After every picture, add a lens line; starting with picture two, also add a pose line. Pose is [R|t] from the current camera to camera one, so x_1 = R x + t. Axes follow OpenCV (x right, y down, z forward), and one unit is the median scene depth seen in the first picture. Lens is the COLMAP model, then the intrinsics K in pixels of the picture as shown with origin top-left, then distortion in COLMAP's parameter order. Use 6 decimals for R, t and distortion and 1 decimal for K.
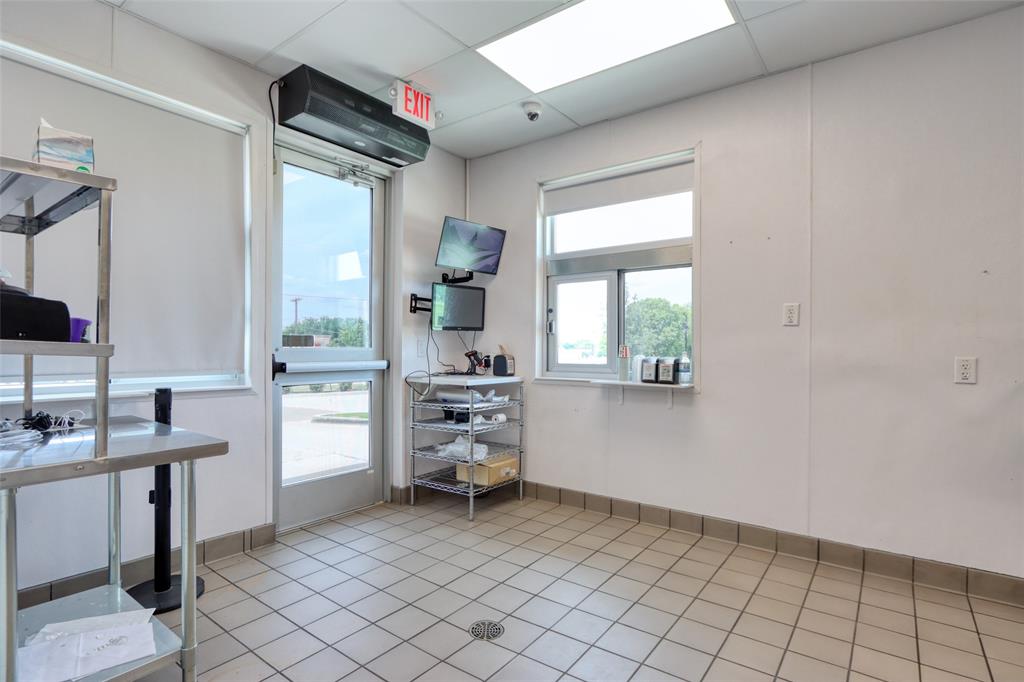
lens RADIAL K [[510.4, 0, 515.9], [0, 510.4, 349.4], [0, 0, 1]] dist [-0.014345, 0.002151]
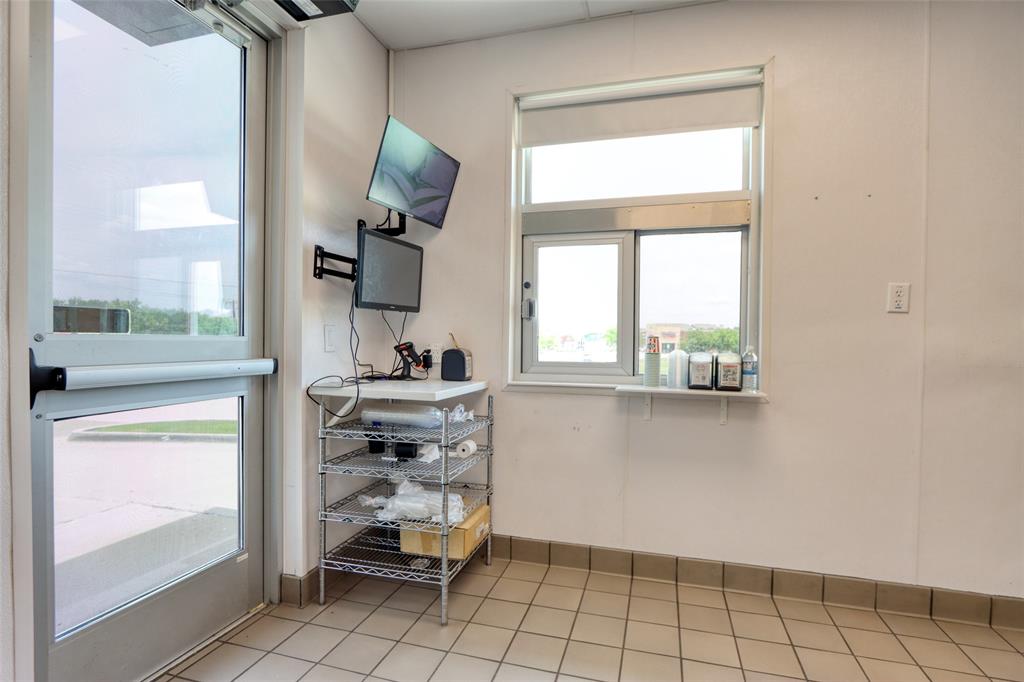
lens RADIAL K [[510.4, 0, 515.9], [0, 510.4, 349.4], [0, 0, 1]] dist [-0.014345, 0.002151]
pose [[0.936173, 0.000722, 0.351539, -0.203401], [-0.006799, 0.999848, 0.016054, 0.000191], [-0.351474, -0.017419, 0.936036, 0.382342]]
